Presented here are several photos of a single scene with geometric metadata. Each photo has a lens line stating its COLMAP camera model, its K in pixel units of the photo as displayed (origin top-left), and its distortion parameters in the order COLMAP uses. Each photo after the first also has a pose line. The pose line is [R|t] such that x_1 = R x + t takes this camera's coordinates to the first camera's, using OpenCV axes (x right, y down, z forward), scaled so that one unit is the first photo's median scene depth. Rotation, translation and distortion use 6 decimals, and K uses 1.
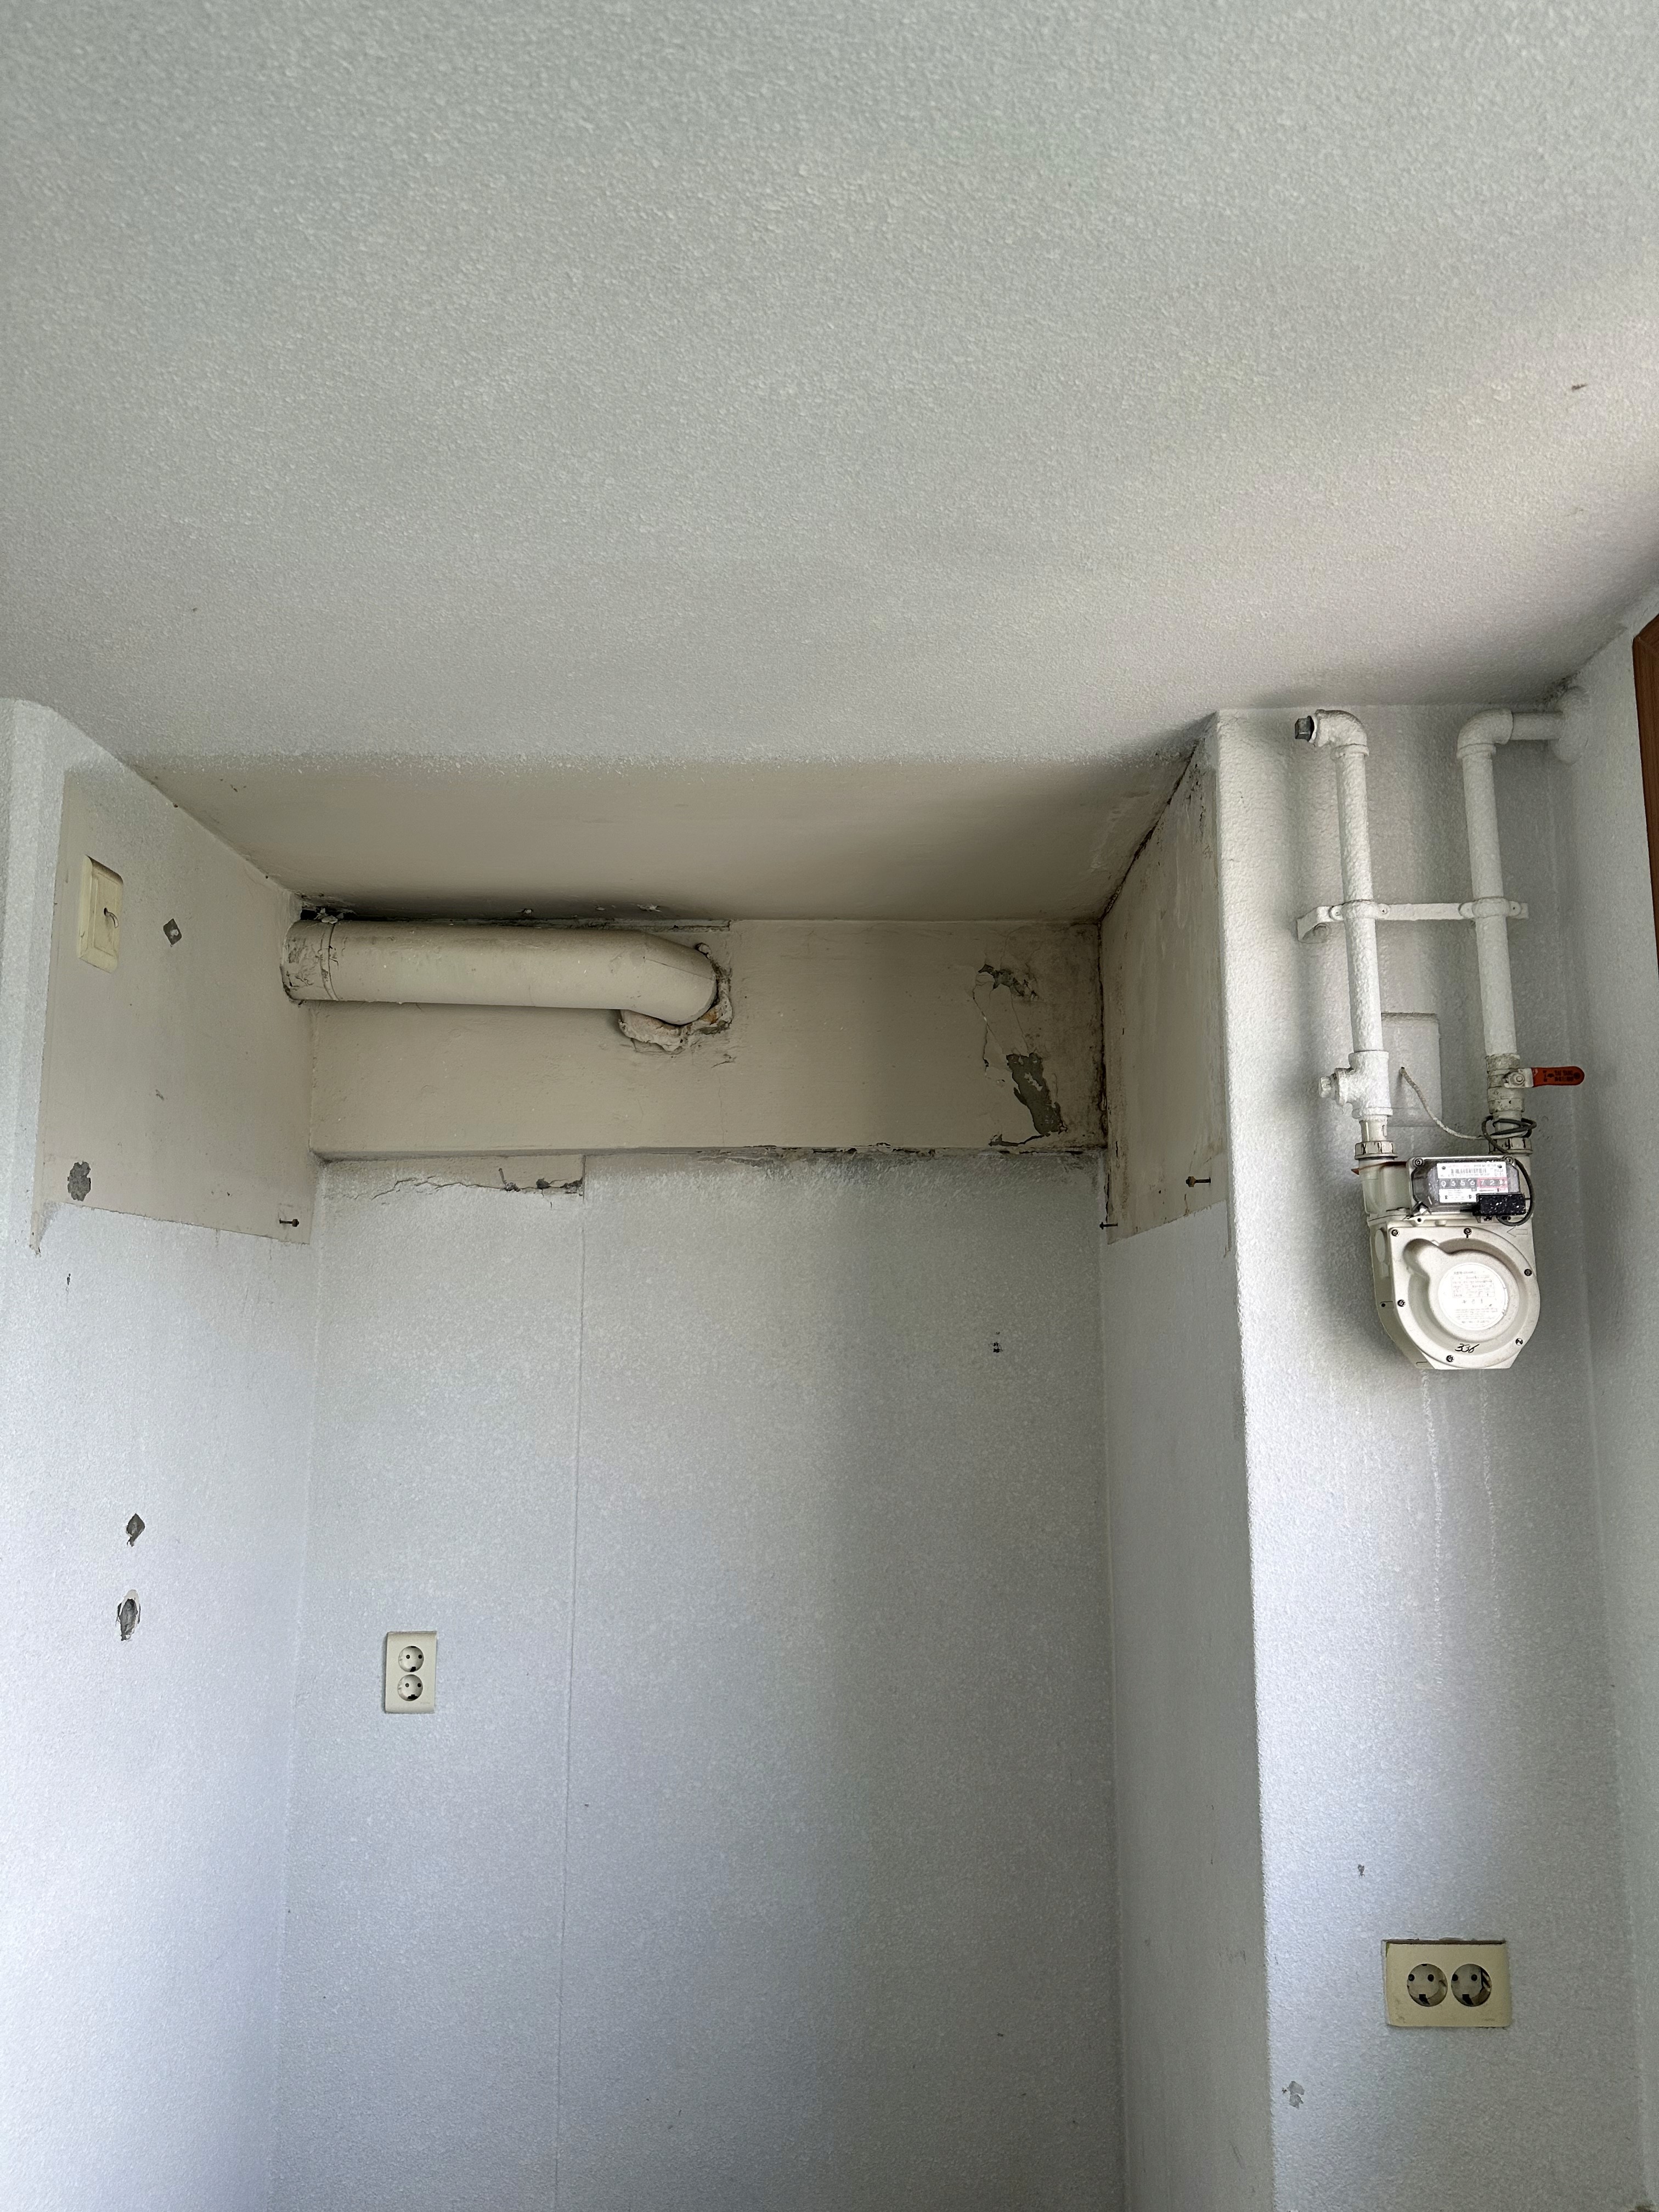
lens RADIAL K [[1554.3, 0, 818.4], [0, 1554.3, 1113.1], [0, 0, 1]] dist [0.161083, -0.342912]
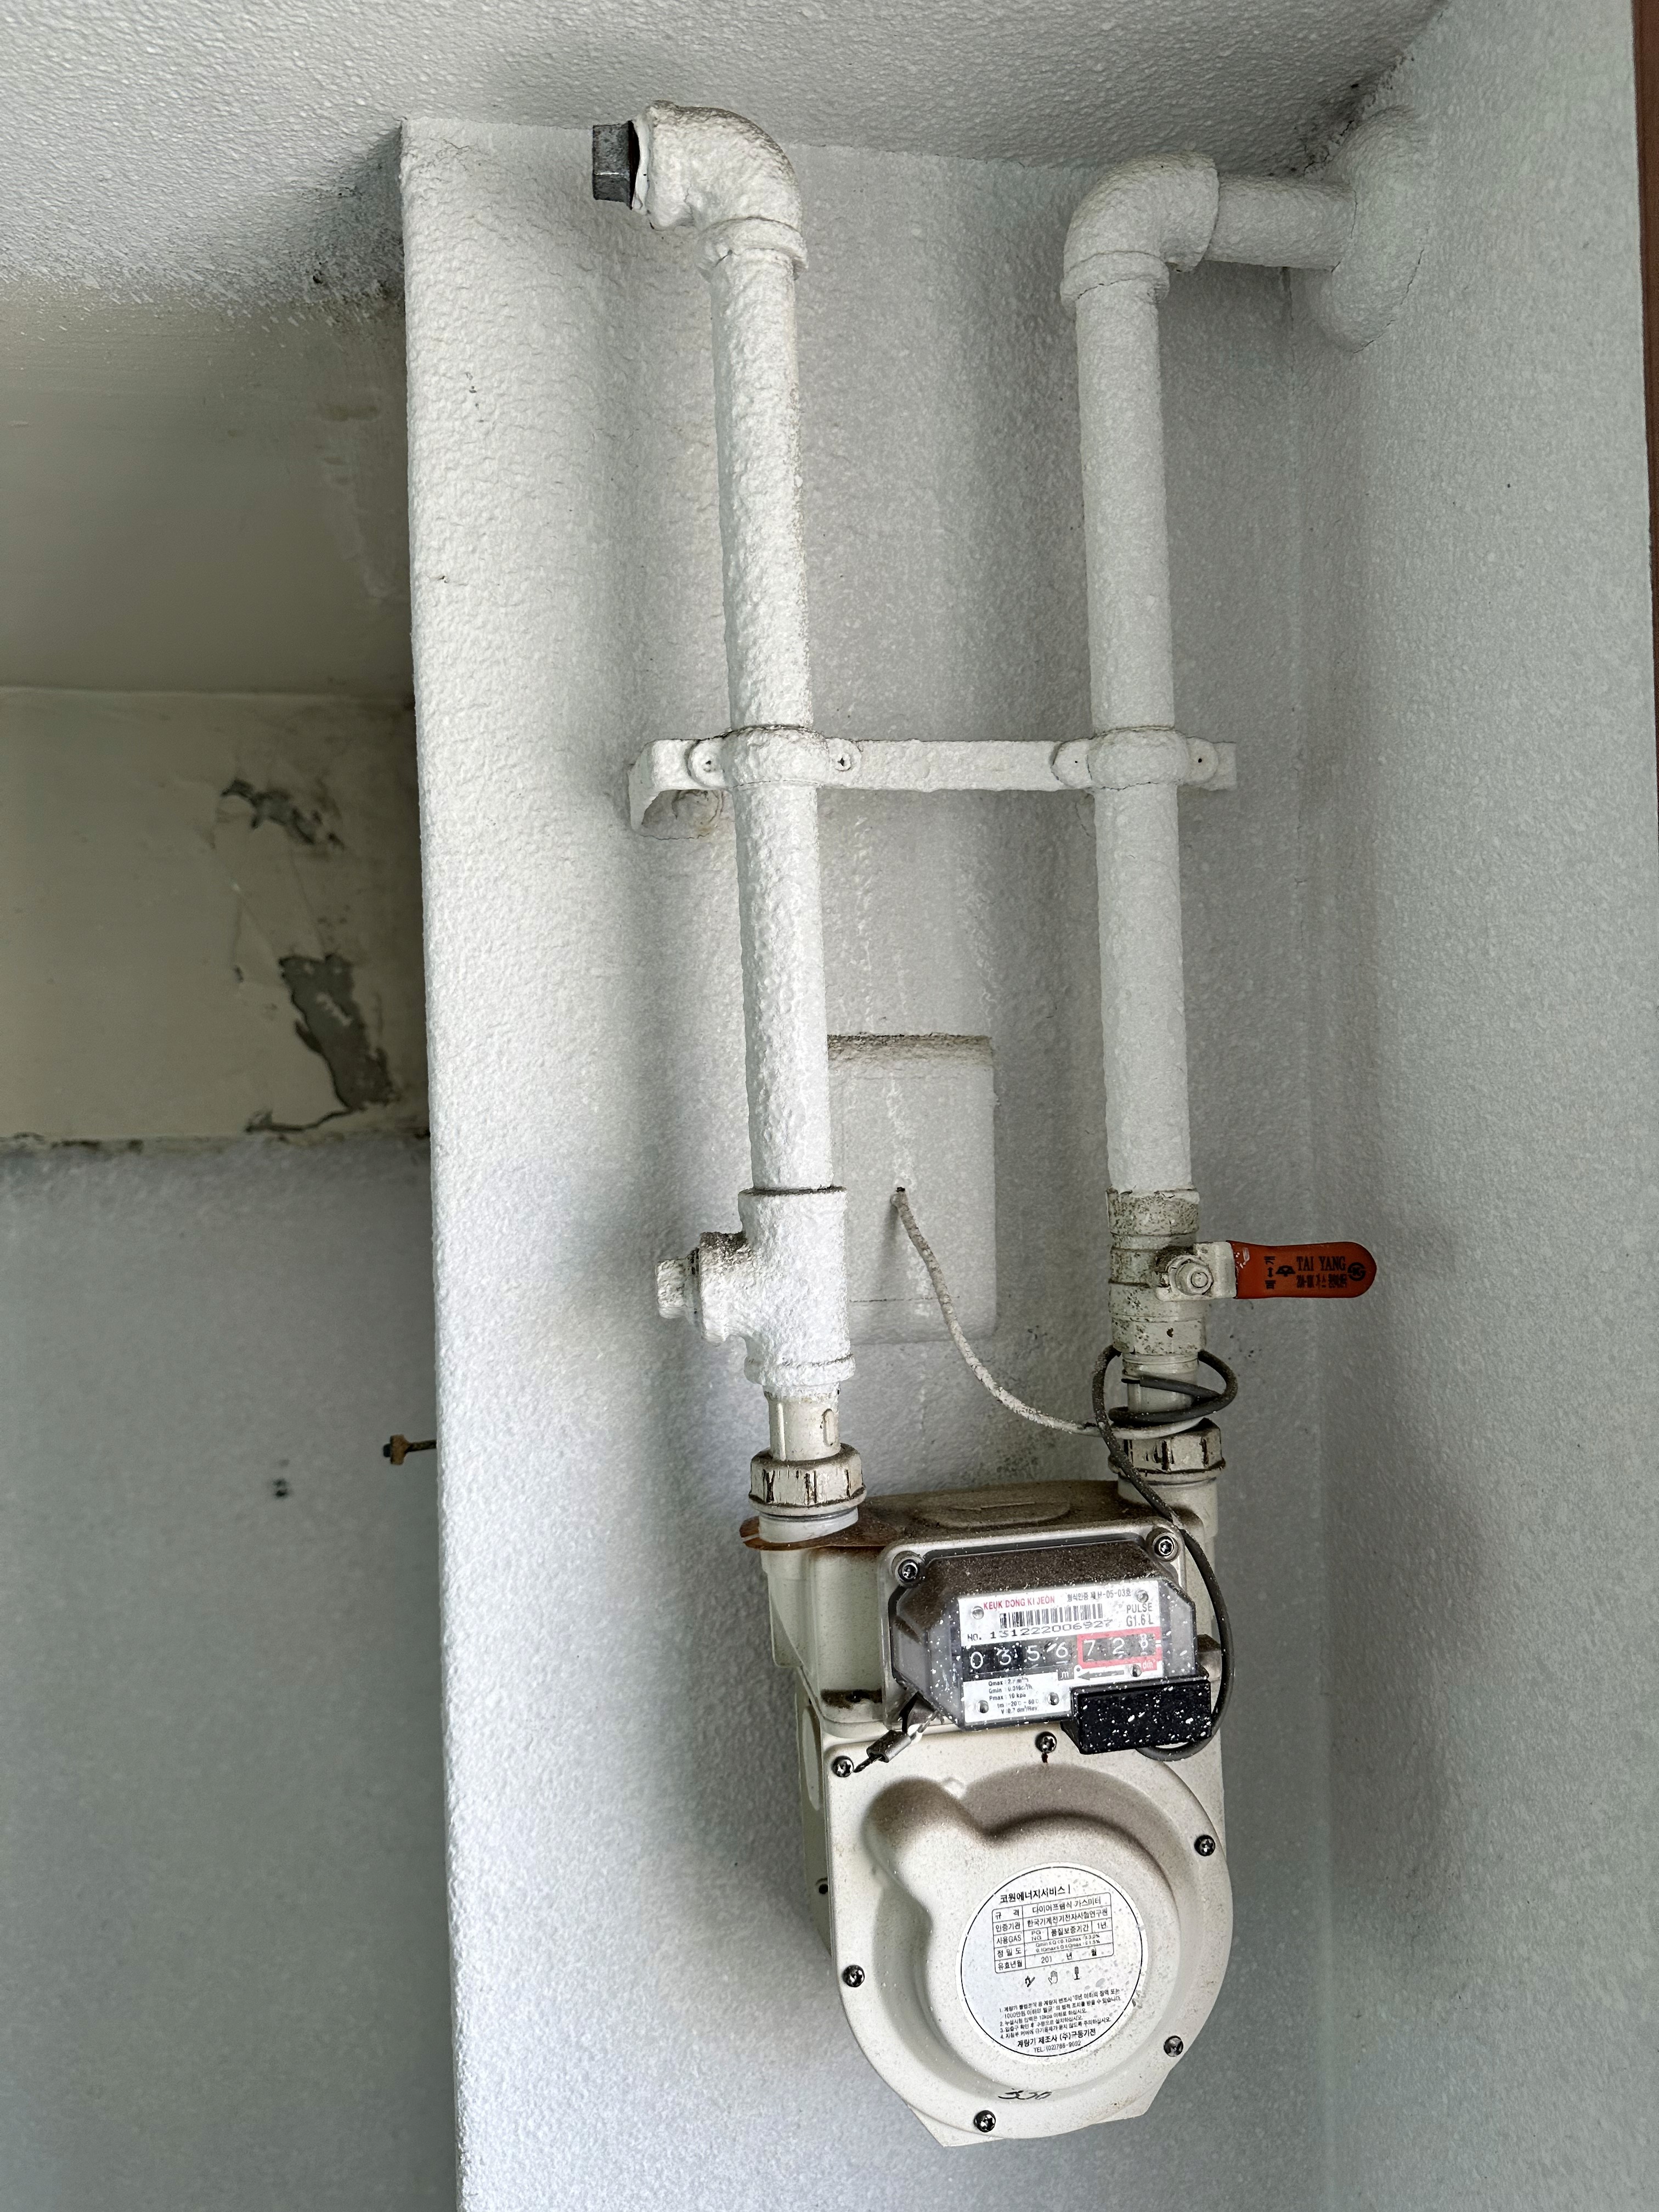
lens RADIAL K [[1554.3, 0, 818.4], [0, 1554.3, 1113.1], [0, 0, 1]] dist [0.161083, -0.342912]
pose [[0.975805, -0.028571, 0.216769, 0.276633], [-0.005304, 0.988041, 0.154102, -0.104537], [-0.218579, -0.151523, 0.963983, 0.664570]]
